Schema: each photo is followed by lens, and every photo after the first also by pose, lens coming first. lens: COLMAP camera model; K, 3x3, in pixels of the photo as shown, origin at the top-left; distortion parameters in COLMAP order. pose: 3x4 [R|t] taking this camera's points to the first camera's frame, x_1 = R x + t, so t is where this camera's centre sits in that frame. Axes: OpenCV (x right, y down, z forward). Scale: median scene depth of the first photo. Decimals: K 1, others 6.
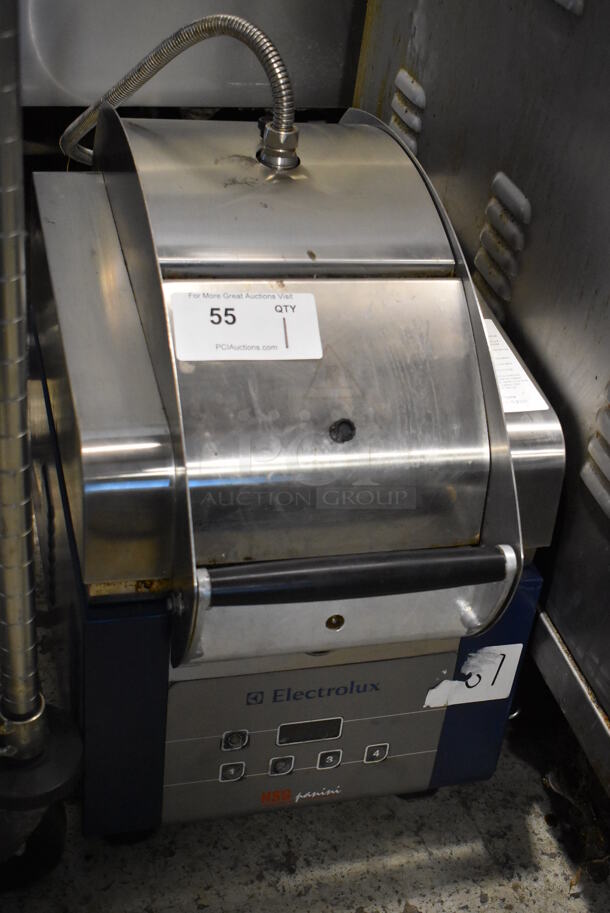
lens RADIAL K [[1183.1, 0, 305.0], [0, 1183.1, 456.5], [0, 0, 1]] dist [-0.032549, 0.035546]
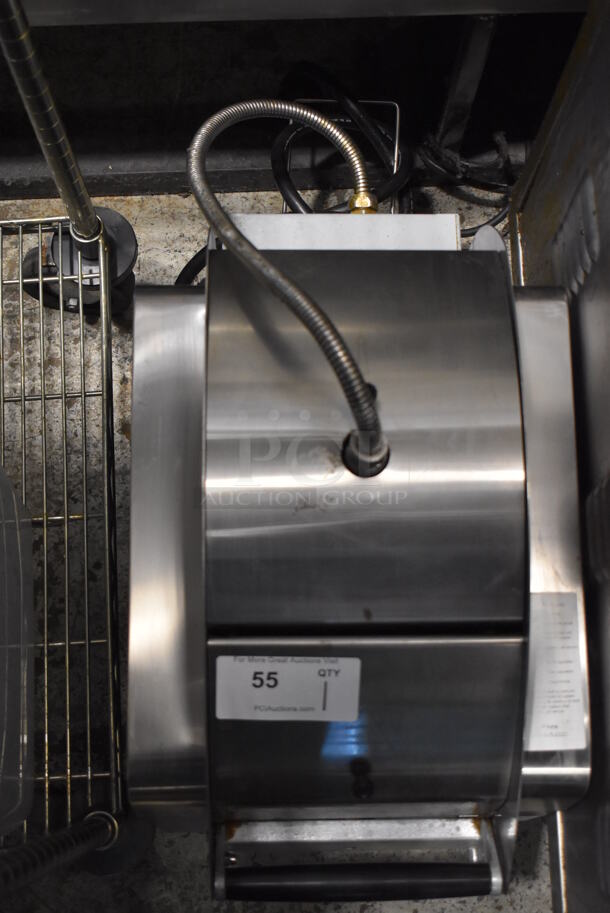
lens RADIAL K [[1183.1, 0, 305.0], [0, 1183.1, 456.5], [0, 0, 1]] dist [-0.032549, 0.035546]
pose [[0.965036, 0.210480, -0.156217, 0.075076], [-0.072268, 0.786534, 0.613304, -0.806027], [0.251958, -0.580571, 0.774245, 0.283601]]
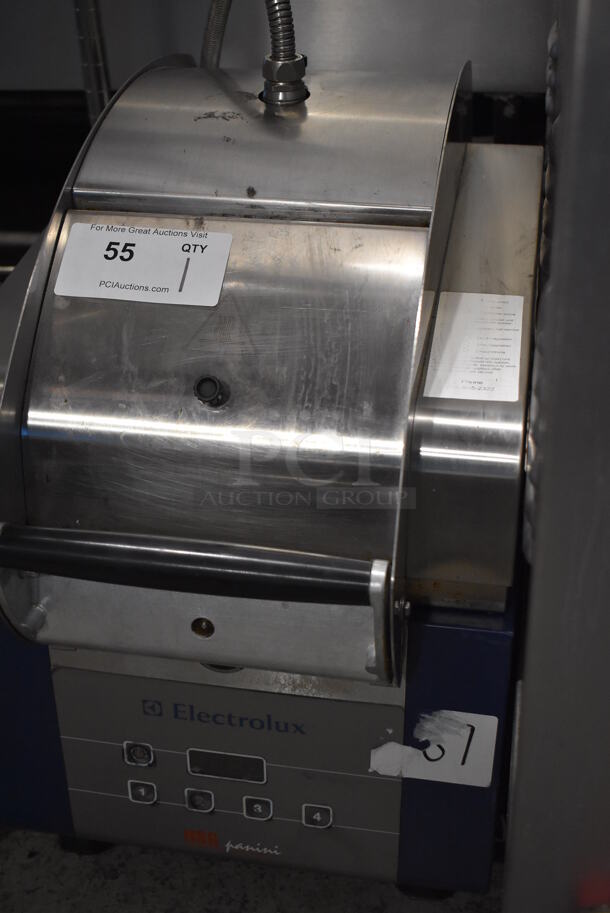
lens RADIAL K [[1183.1, 0, 305.0], [0, 1183.1, 456.5], [0, 0, 1]] dist [-0.032549, 0.035546]
pose [[0.888501, 0.110527, -0.445365, 0.405648], [-0.140971, 0.989370, -0.035702, 0.038374], [0.436685, 0.094505, 0.894637, 0.258809]]
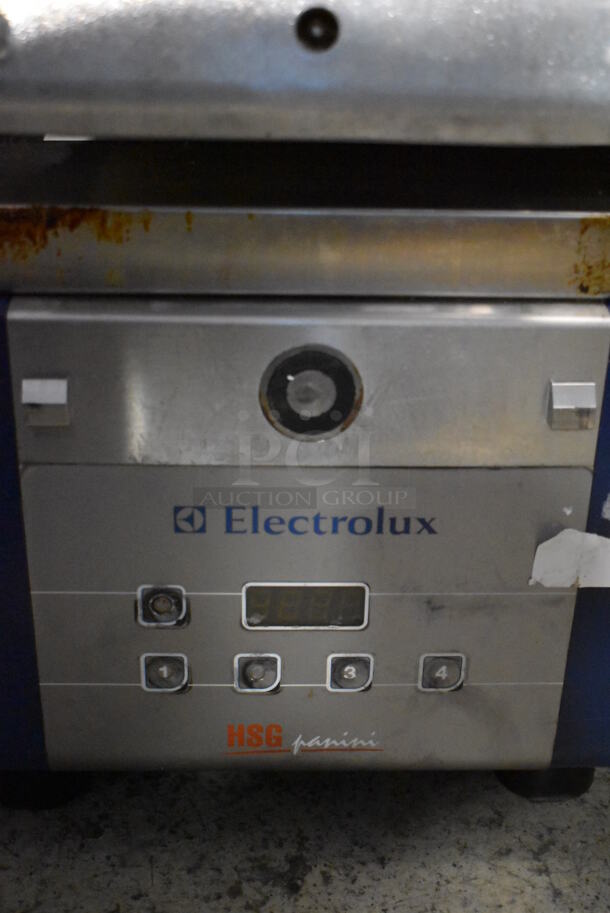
lens RADIAL K [[1183.1, 0, 305.0], [0, 1183.1, 456.5], [0, 0, 1]] dist [-0.032549, 0.035546]
pose [[0.968320, 0.028554, -0.248076, 0.136857], [-0.054228, 0.993778, -0.097284, 0.219565], [0.243755, 0.107655, 0.963843, 0.479483]]
